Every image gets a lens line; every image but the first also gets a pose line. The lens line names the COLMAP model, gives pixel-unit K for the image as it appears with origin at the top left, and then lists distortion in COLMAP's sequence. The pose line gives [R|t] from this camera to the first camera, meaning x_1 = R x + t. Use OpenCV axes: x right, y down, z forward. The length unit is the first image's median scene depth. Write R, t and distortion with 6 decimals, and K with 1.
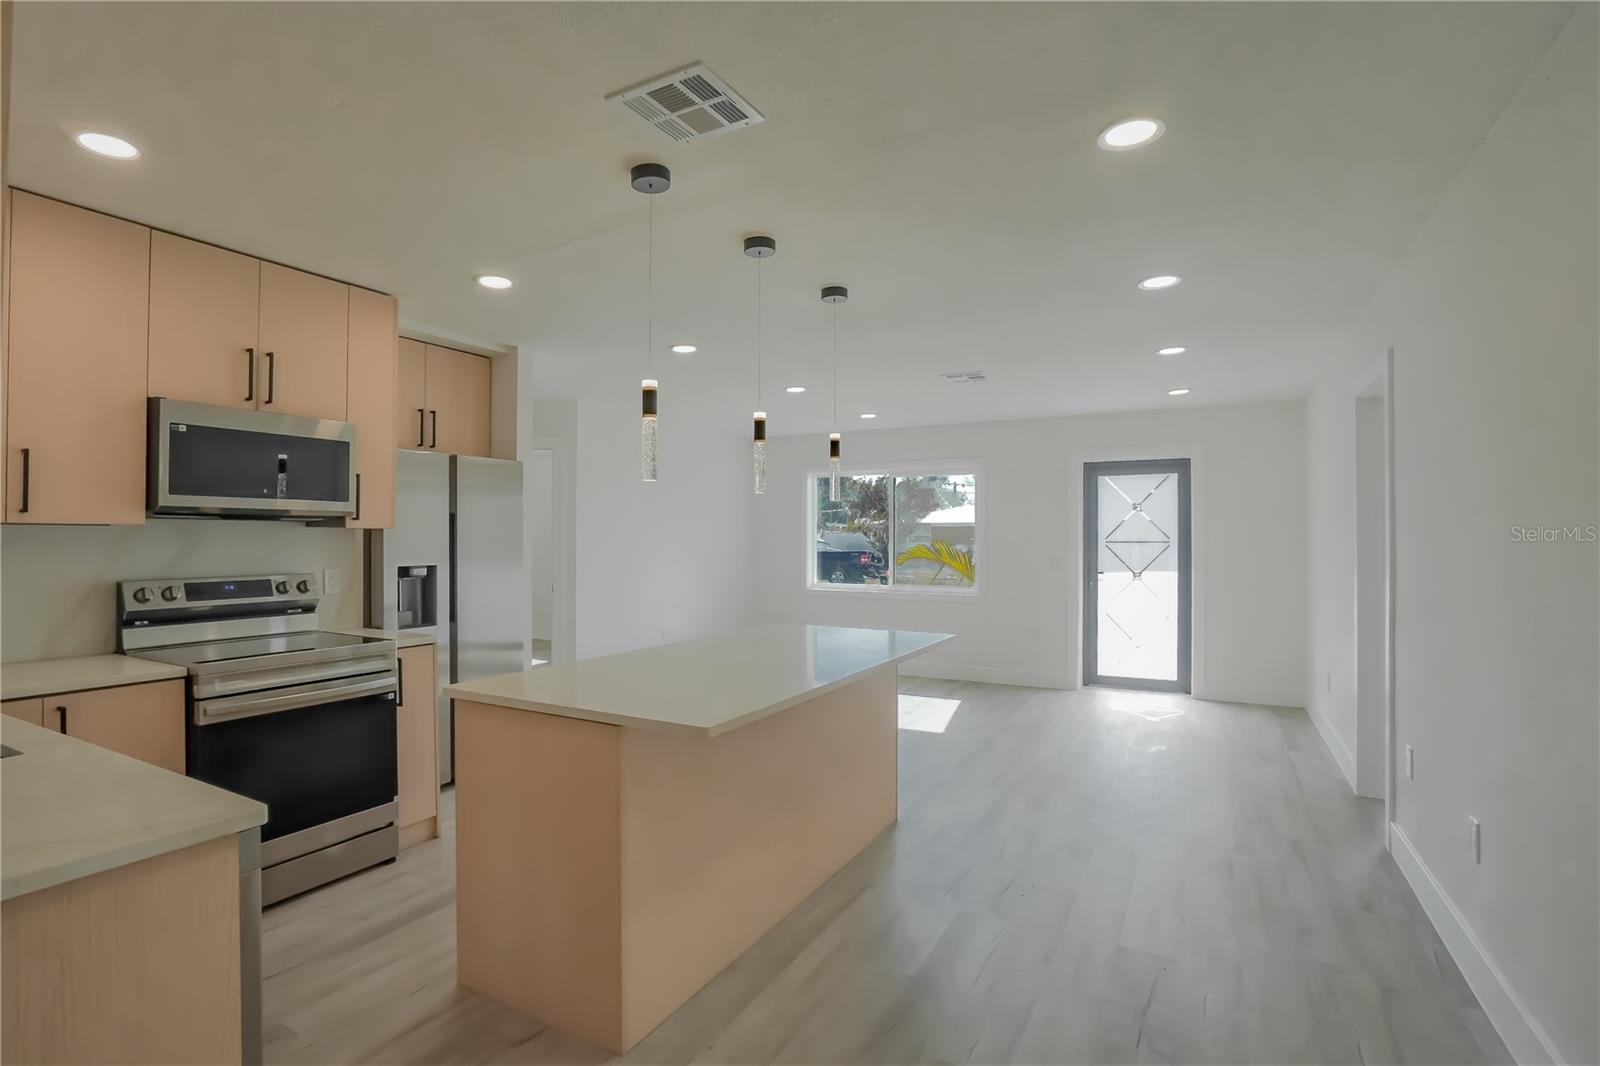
lens RADIAL K [[779.0, 0, 724.6], [0, 779.0, 539.6], [0, 0, 1]] dist [-0.070861, 0.027128]
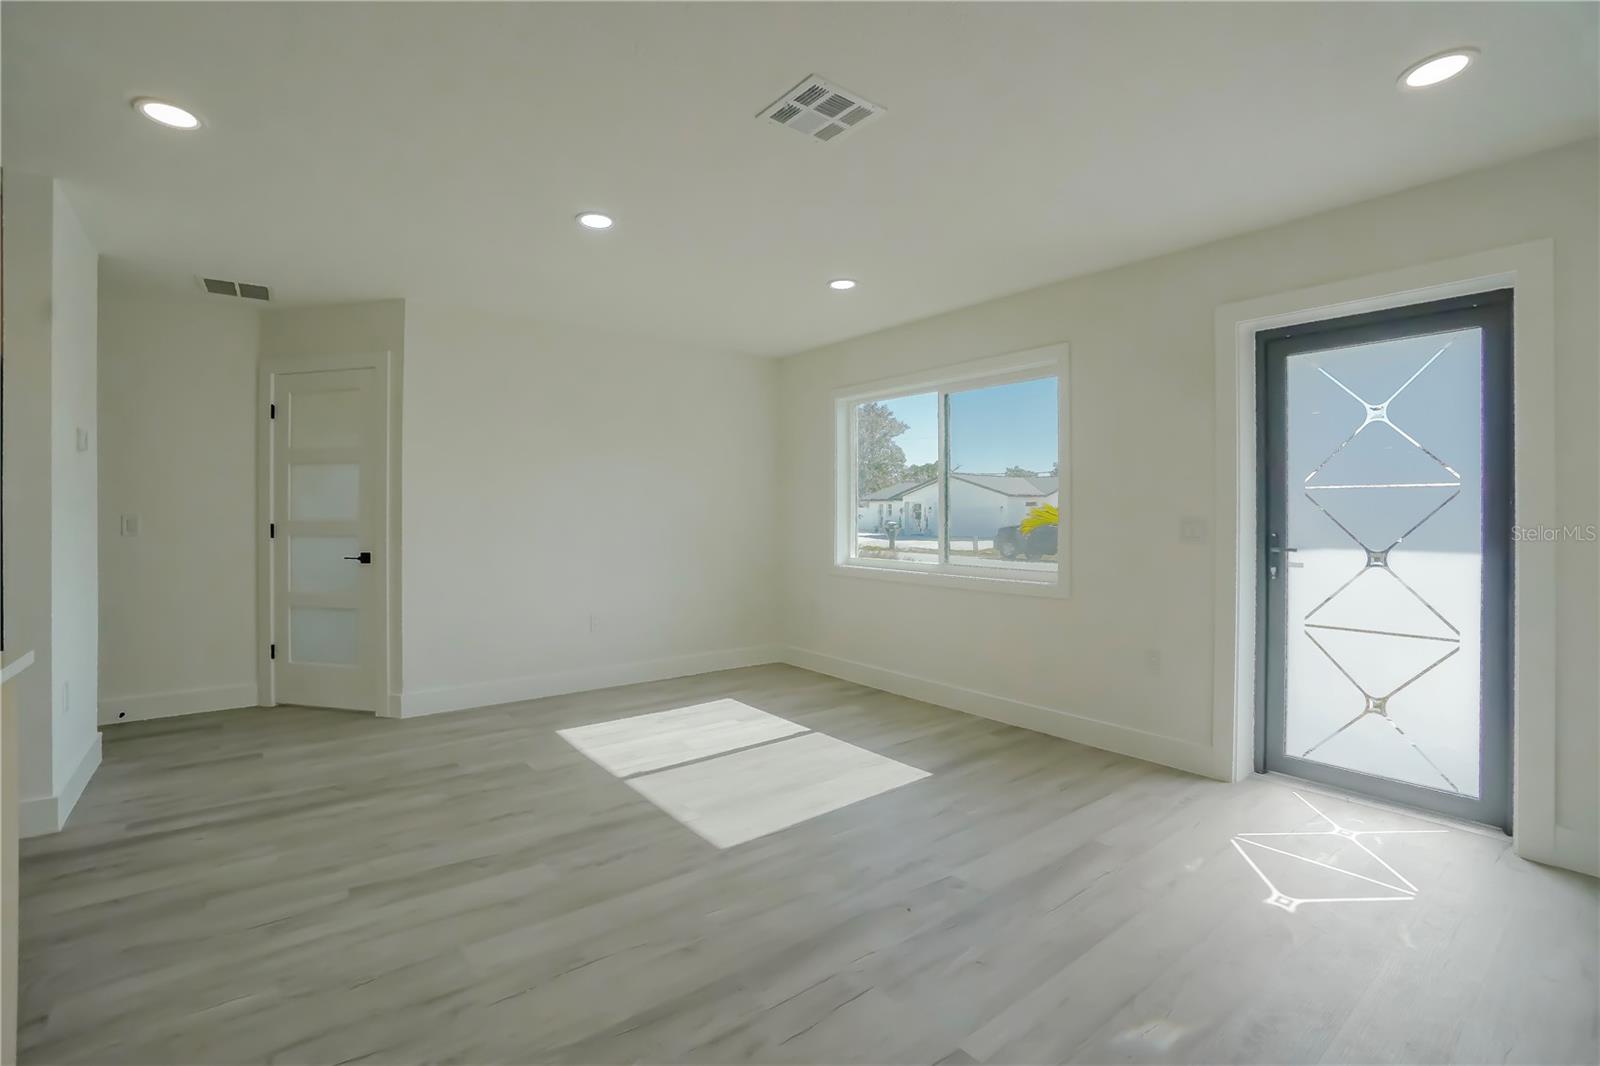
lens RADIAL K [[709.0, 0, 775.7], [0, 709.0, 510.8], [0, 0, 1]] dist [-0.023866, 0.000946]
pose [[0.937161, 0.000349, -0.348896, 0.350107], [0.000166, 0.999999, 0.001445, 0.018094], [0.348896, -0.001412, 0.937160, 0.479771]]
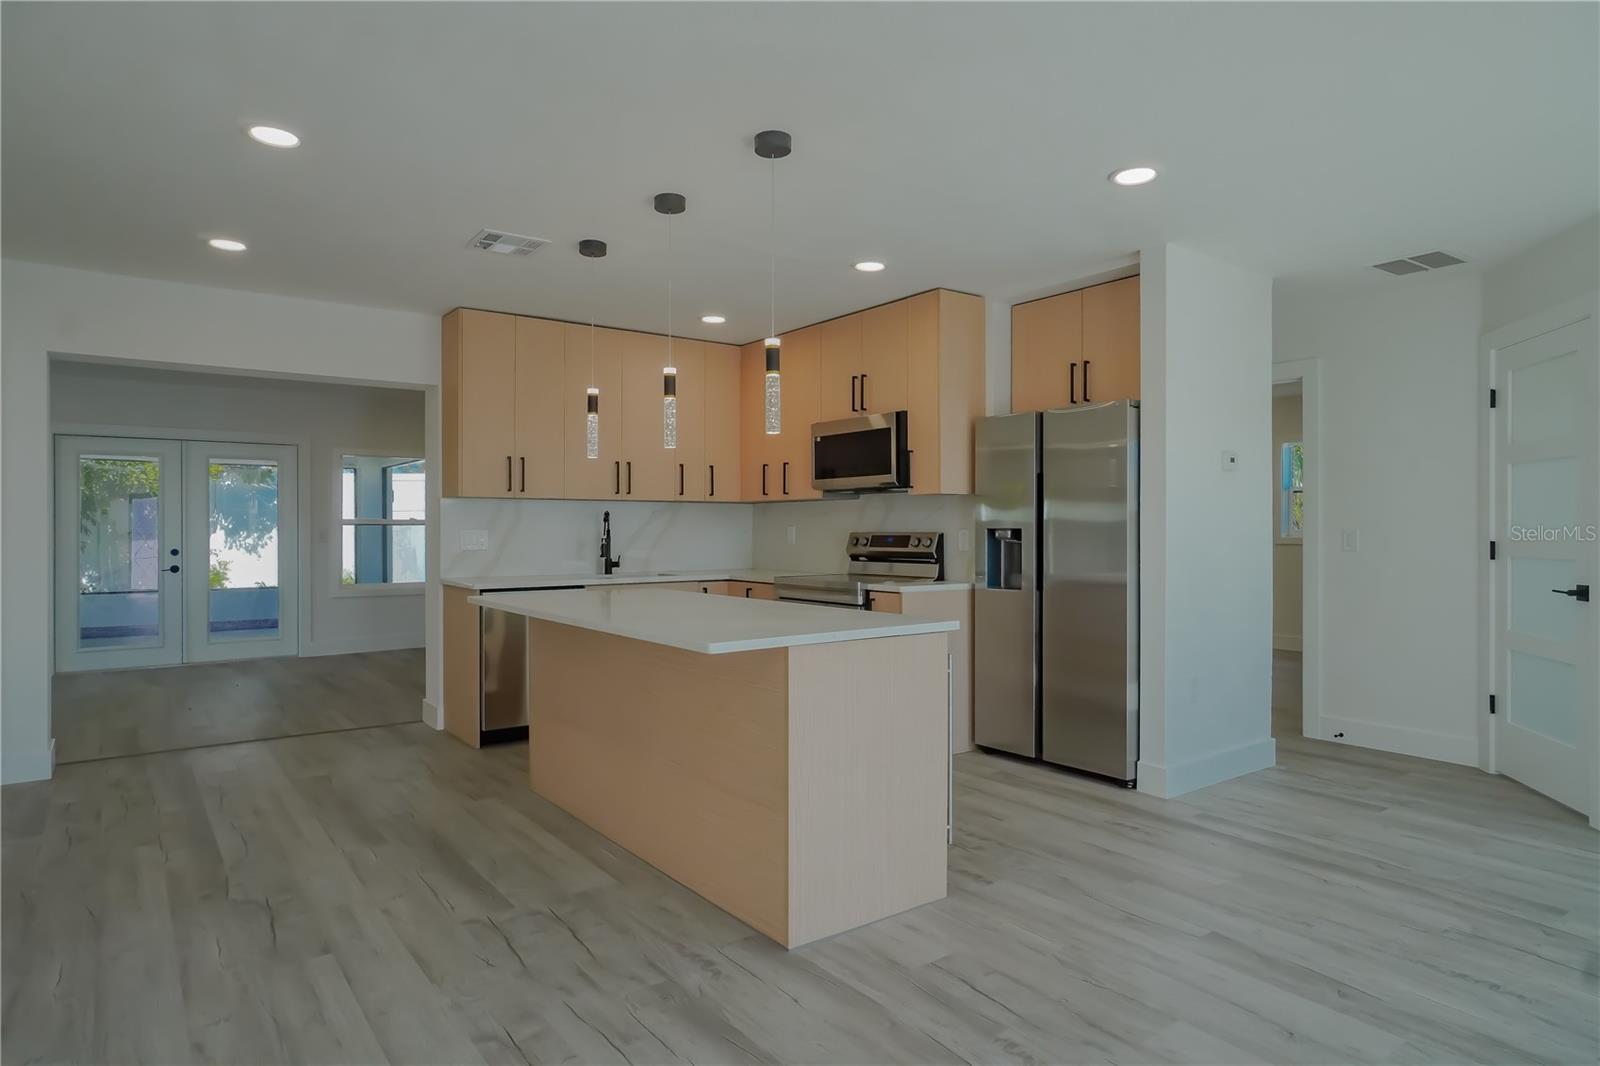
lens RADIAL K [[923.3, 0, 818.9], [0, 923.3, 532.1], [0, 0, 1]] dist [0.005705, 0.002481]
pose [[-0.346587, 0.006368, -0.937996, 0.487955], [0.004386, 0.999977, 0.005168, 0.018720], [0.938007, -0.002323, -0.346607, 0.698772]]
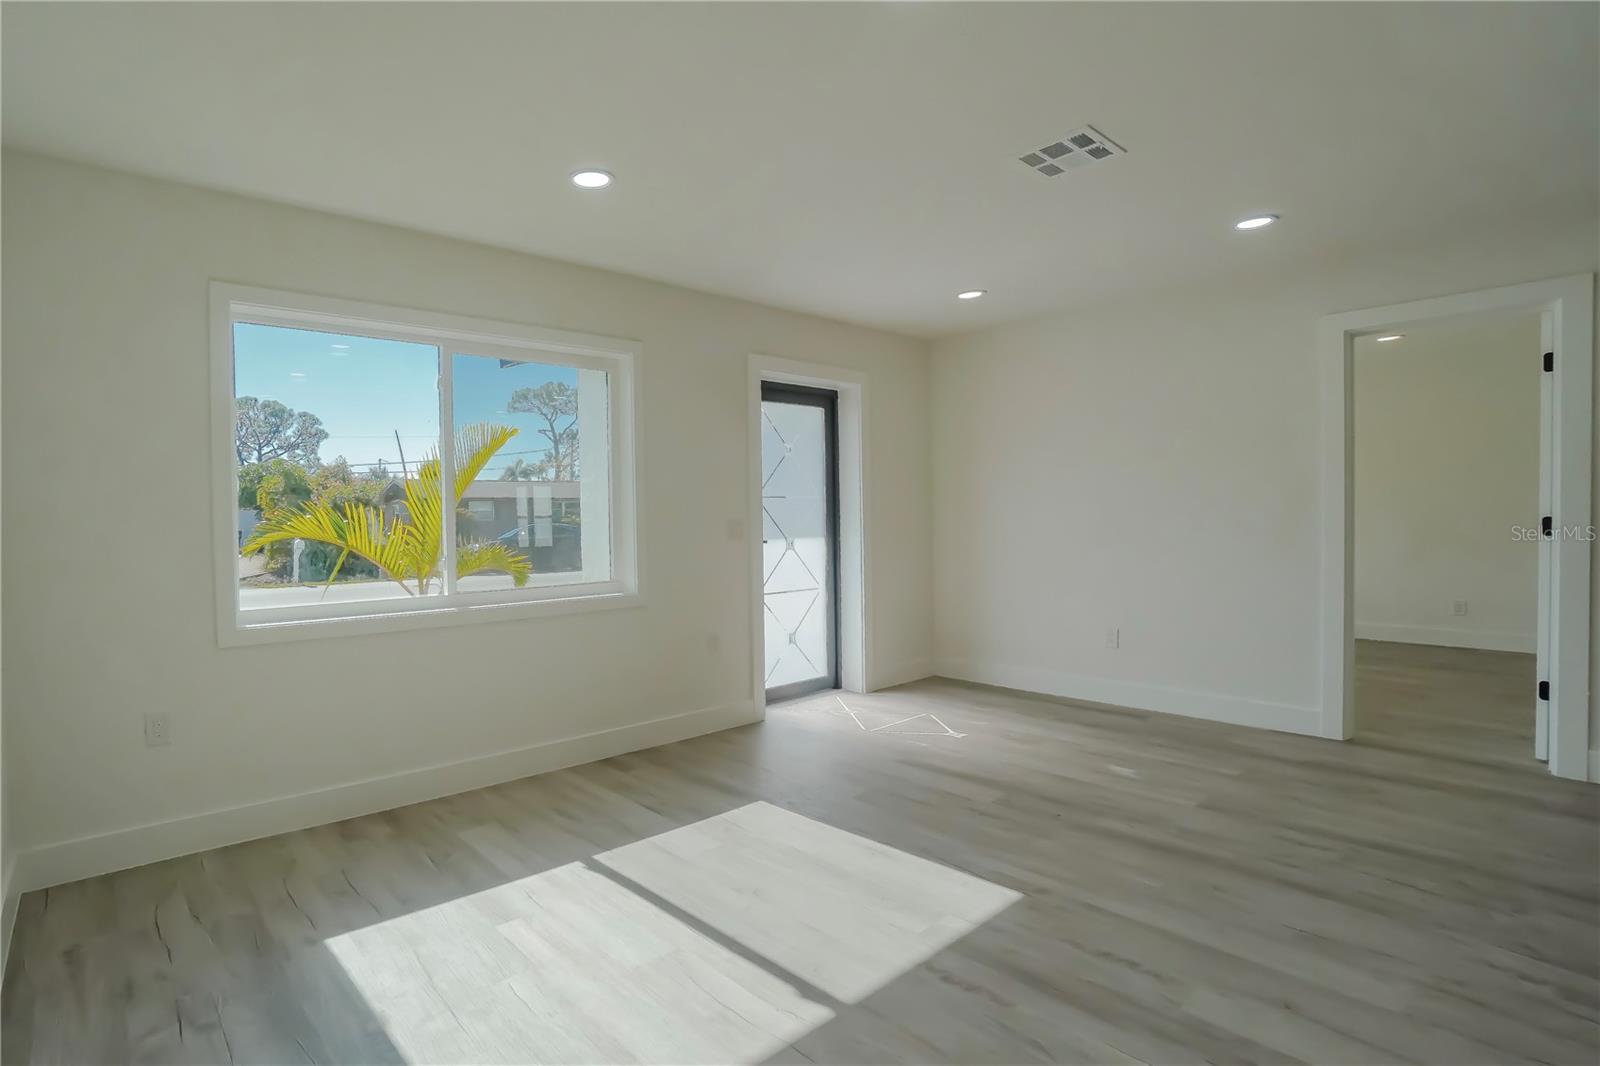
lens RADIAL K [[779.0, 0, 724.6], [0, 779.0, 539.6], [0, 0, 1]] dist [-0.070861, 0.027128]
pose [[0.304616, -0.028365, 0.952053, -0.190176], [0.011875, 0.999592, 0.025982, 0.023885], [-0.952401, 0.003391, 0.304828, 0.851964]]
